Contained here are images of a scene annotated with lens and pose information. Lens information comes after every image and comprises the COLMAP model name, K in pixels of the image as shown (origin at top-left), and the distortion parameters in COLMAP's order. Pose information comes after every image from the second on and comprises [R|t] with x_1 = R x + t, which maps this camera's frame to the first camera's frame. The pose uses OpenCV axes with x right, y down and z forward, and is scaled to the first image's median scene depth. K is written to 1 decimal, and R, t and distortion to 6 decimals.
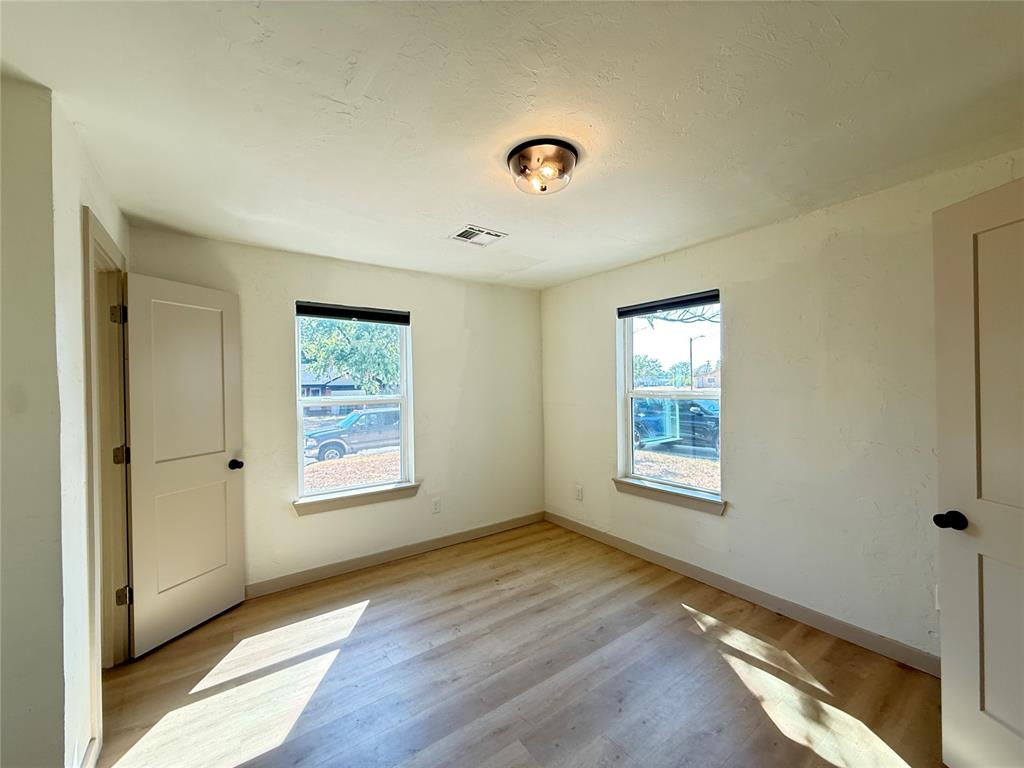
lens RADIAL K [[408.5, 0, 507.5], [0, 408.5, 378.2], [0, 0, 1]] dist [-0.000454, -0.000084]
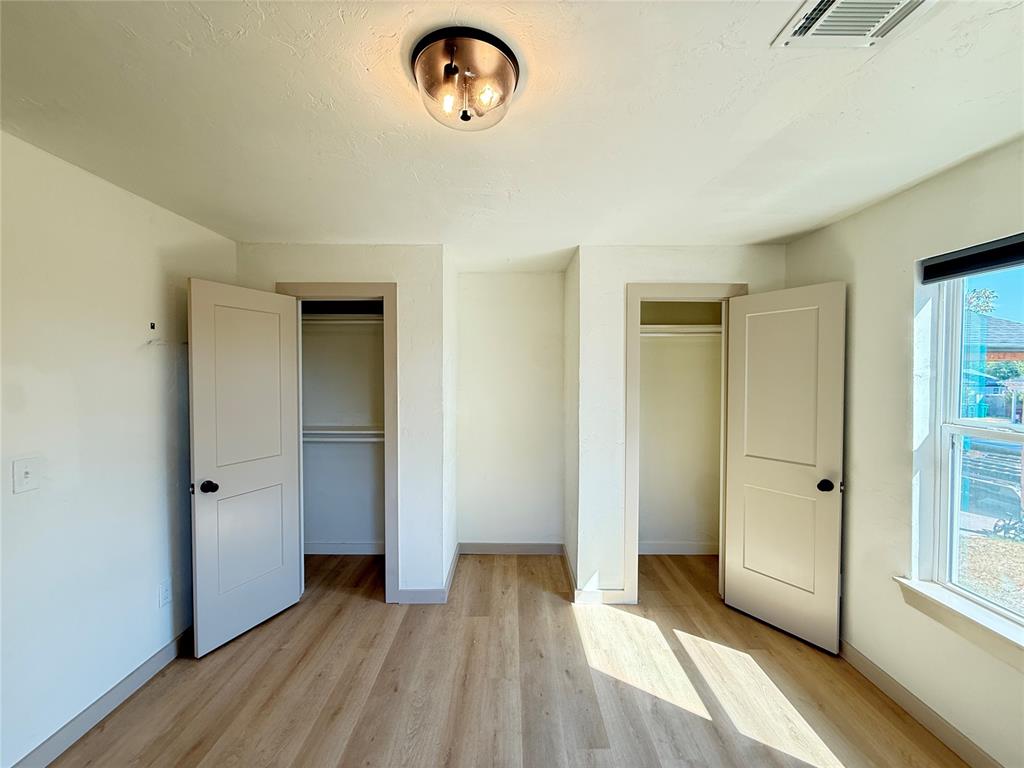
lens RADIAL K [[454.4, 0, 551.1], [0, 454.4, 396.0], [0, 0, 1]] dist [0.002354, 0.000279]
pose [[-0.561719, 0.050387, -0.825792, 0.496277], [0.013425, 0.998567, 0.051798, -0.038671], [0.827219, 0.018009, -0.561591, 1.238048]]
